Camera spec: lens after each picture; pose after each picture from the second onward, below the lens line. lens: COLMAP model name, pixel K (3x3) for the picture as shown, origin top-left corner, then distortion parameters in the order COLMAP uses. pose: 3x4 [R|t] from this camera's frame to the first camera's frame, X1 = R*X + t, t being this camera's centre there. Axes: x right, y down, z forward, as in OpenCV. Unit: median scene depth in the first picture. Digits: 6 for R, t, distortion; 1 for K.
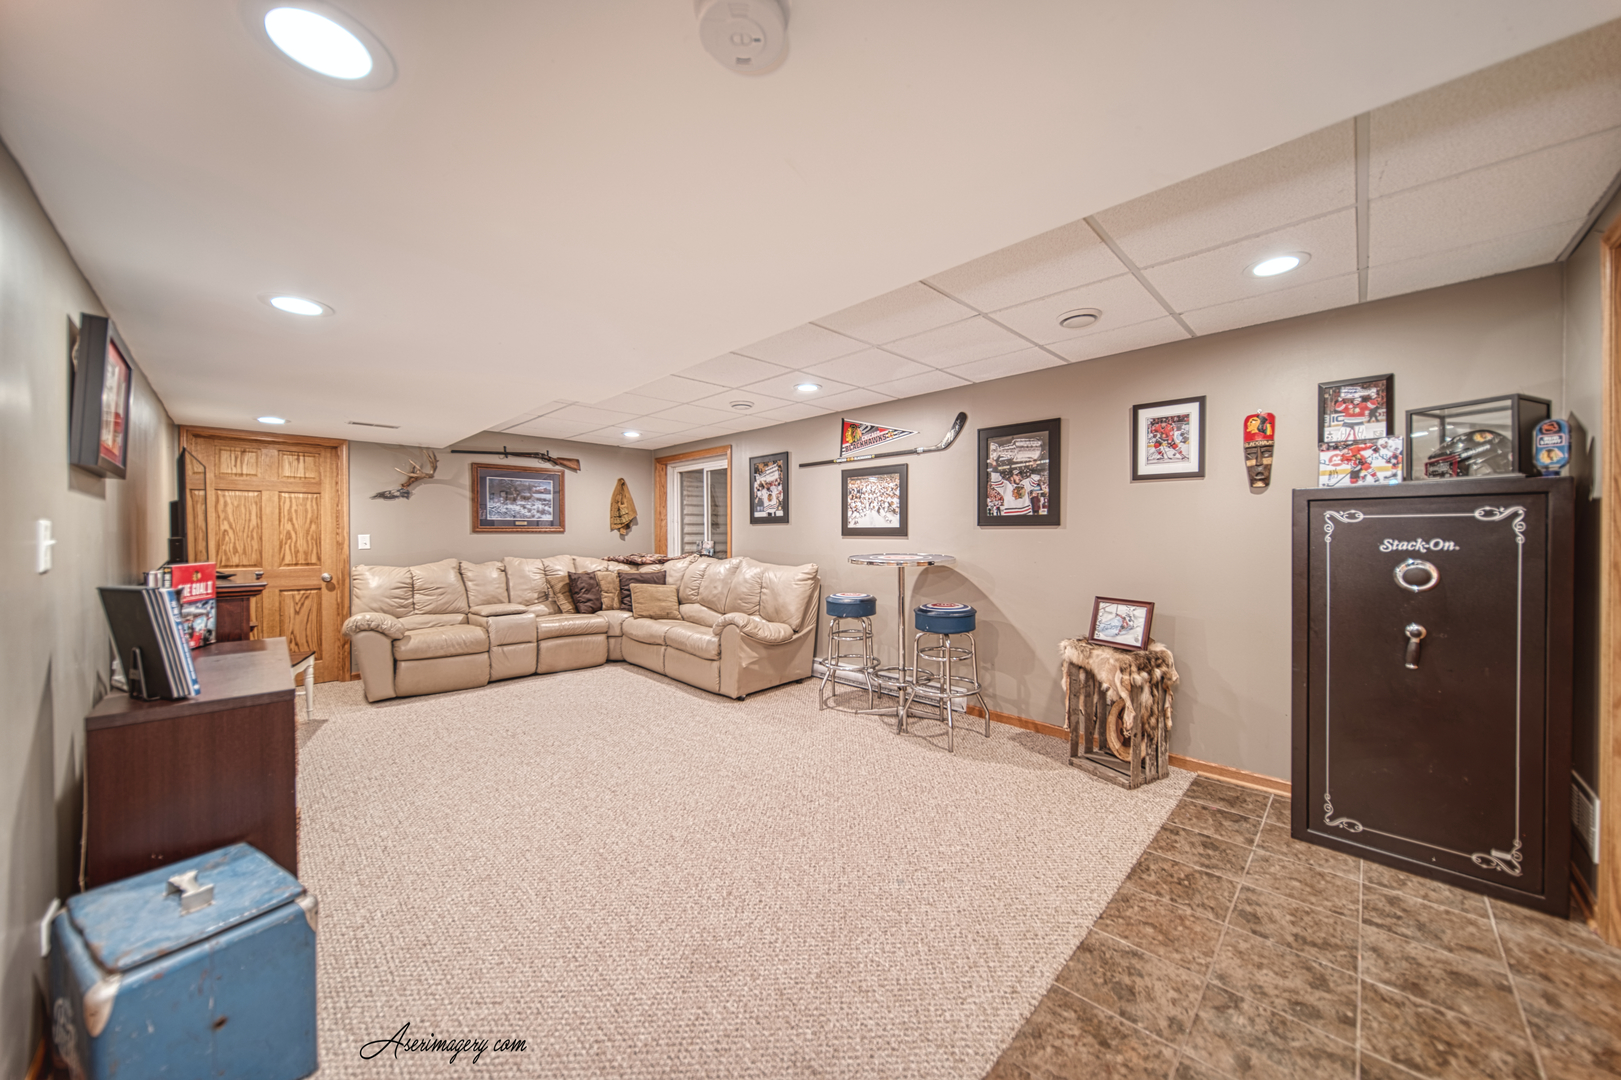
lens RADIAL K [[562.4, 0, 811.8], [0, 562.4, 539.7], [0, 0, 1]] dist [-0.002270, -0.000173]
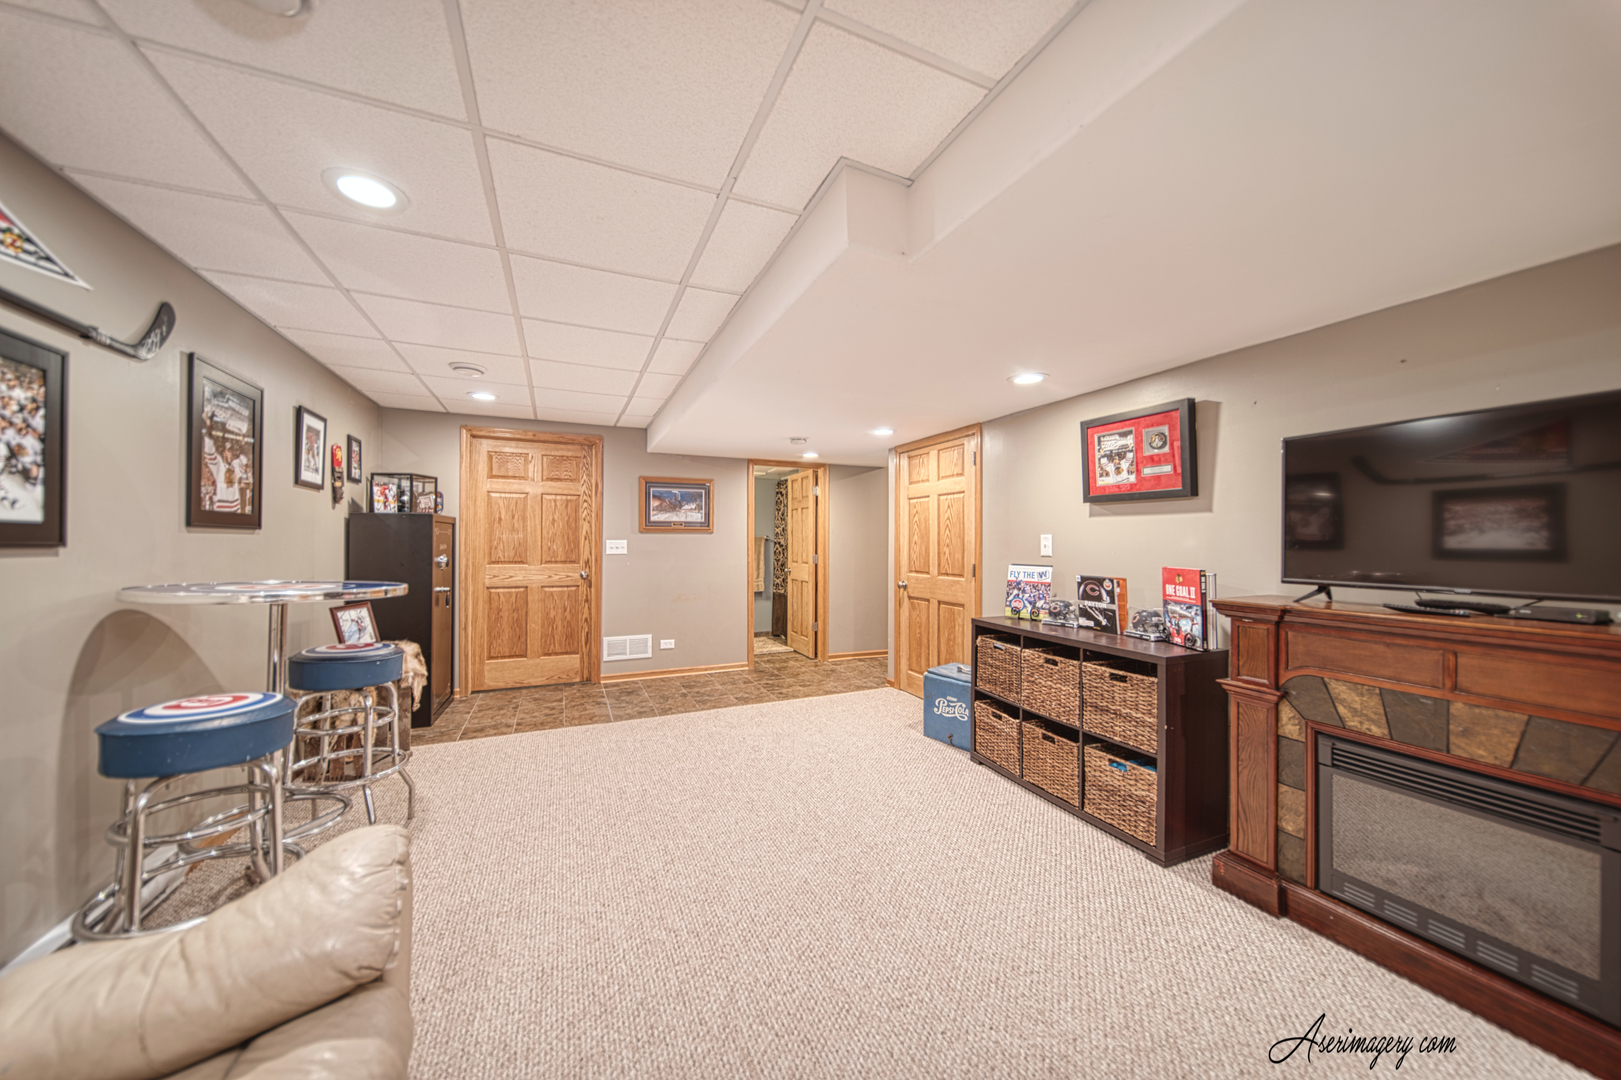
lens RADIAL K [[562.4, 0, 809.9], [0, 562.4, 537.1], [0, 0, 1]] dist [-0.002270, -0.000173]
pose [[-0.928934, 0.002843, 0.370233, -0.663133], [0.004605, 0.999982, 0.003875, -0.018556], [-0.370216, 0.005304, -0.928931, 1.797180]]
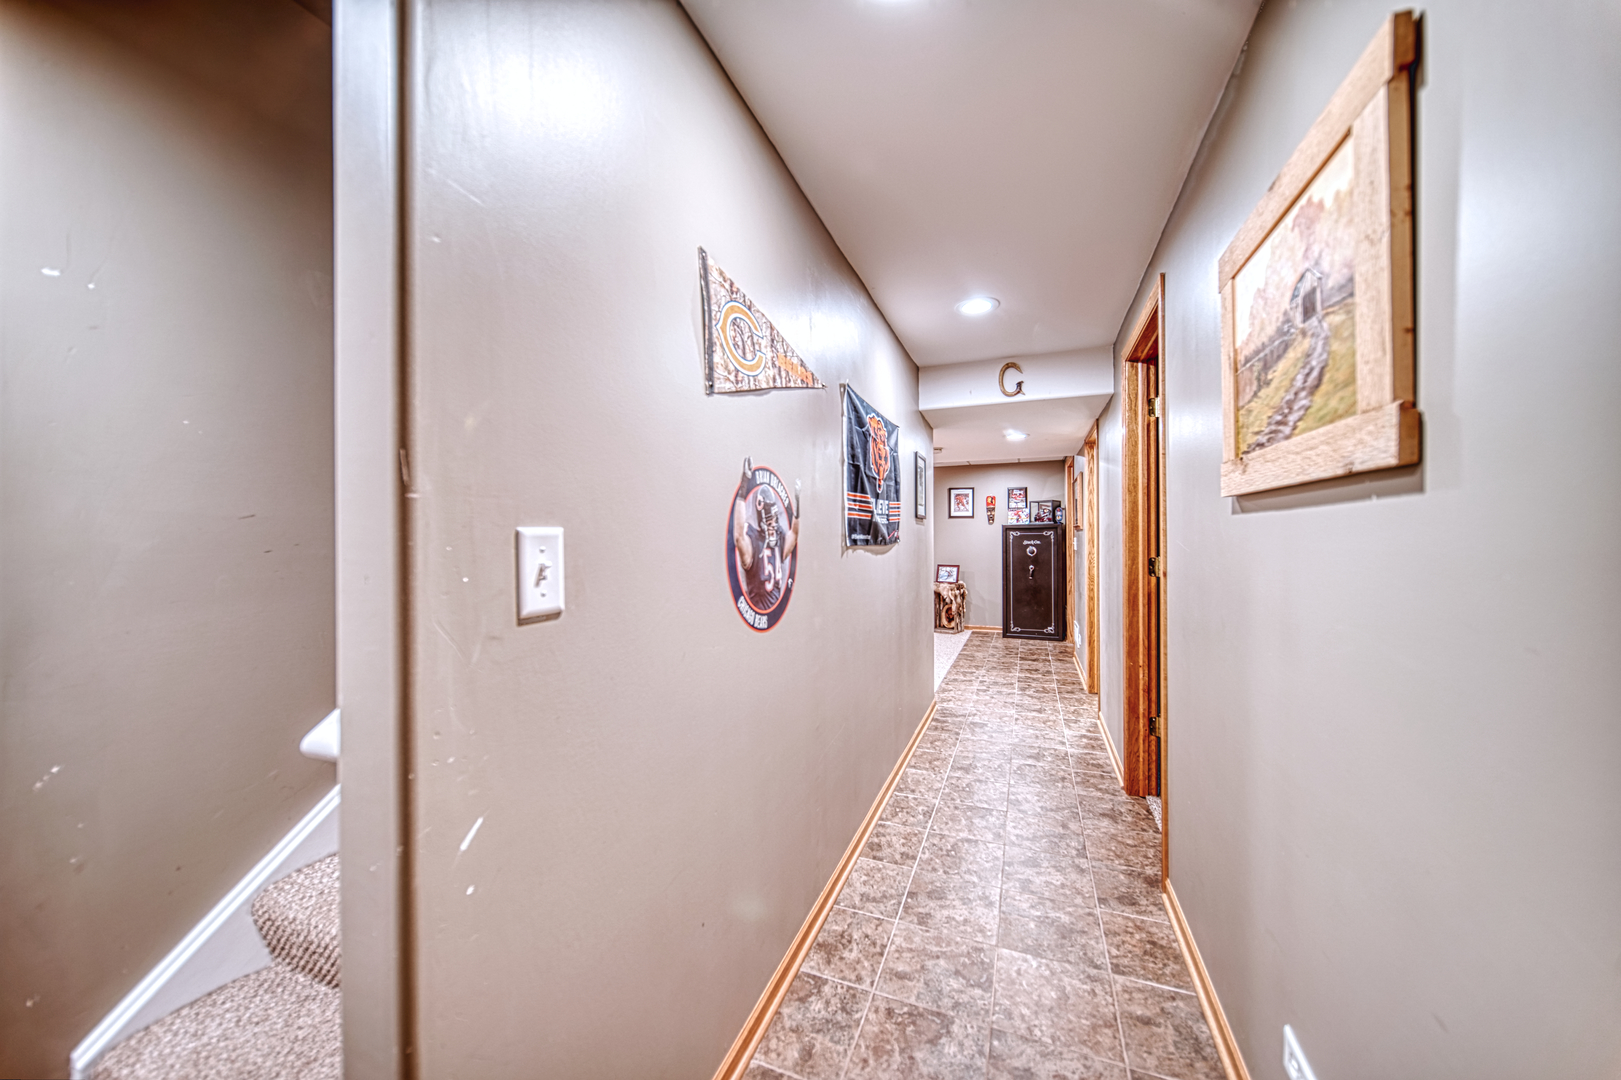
lens RADIAL K [[562.4, 0, 803.8], [0, 562.4, 539.4], [0, 0, 1]] dist [-0.002270, -0.000173]
pose [[0.919991, 0.000108, 0.391940, -1.159778], [0.005040, 0.999914, -0.012105, 0.019027], [-0.391907, 0.013112, 0.919911, -1.209739]]
